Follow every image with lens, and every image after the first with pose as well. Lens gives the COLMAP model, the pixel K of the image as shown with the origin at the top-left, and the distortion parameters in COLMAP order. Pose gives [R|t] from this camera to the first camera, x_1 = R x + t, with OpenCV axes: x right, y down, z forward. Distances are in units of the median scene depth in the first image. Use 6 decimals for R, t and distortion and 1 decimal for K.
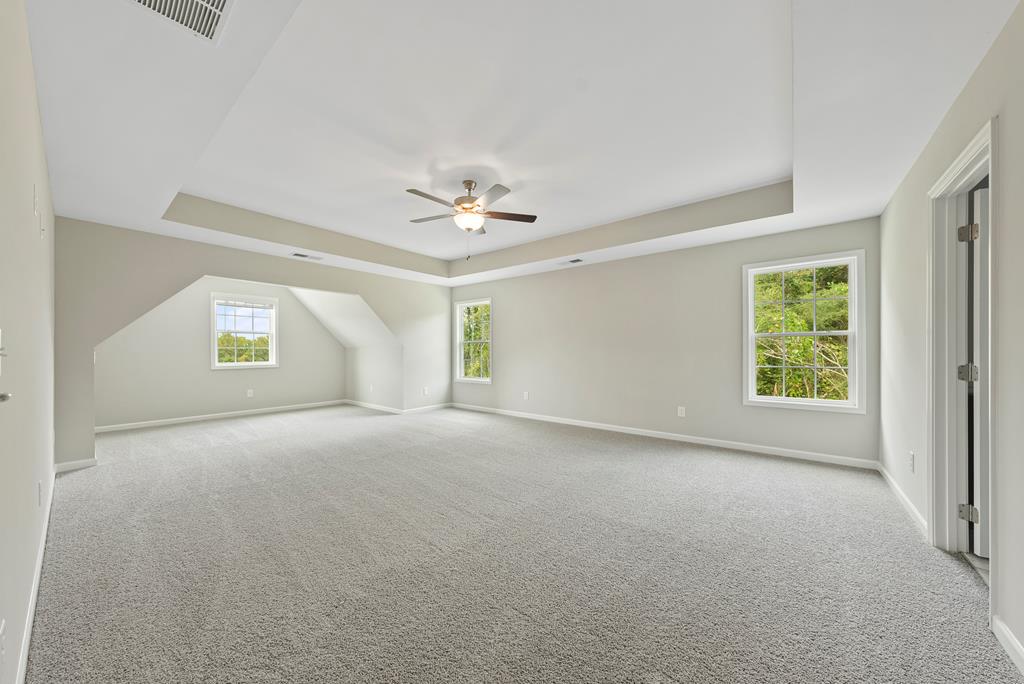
lens RADIAL K [[353.2, 0, 498.3], [0, 353.2, 346.6], [0, 0, 1]] dist [-0.003336, 0.000672]
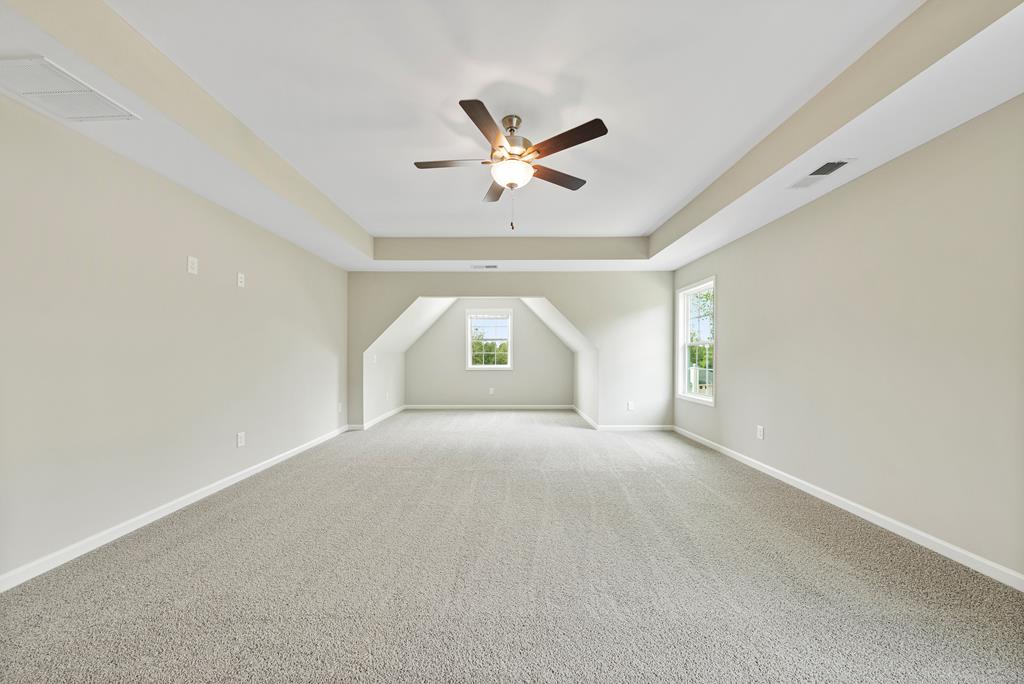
lens RADIAL K [[353.2, 0, 510.0], [0, 353.2, 350.9], [0, 0, 1]] dist [-0.003336, 0.000672]
pose [[0.636282, -0.009040, -0.771403, 0.243488], [0.006603, 0.999959, -0.006272, 0.004429], [0.771428, -0.001103, 0.636316, 0.283014]]
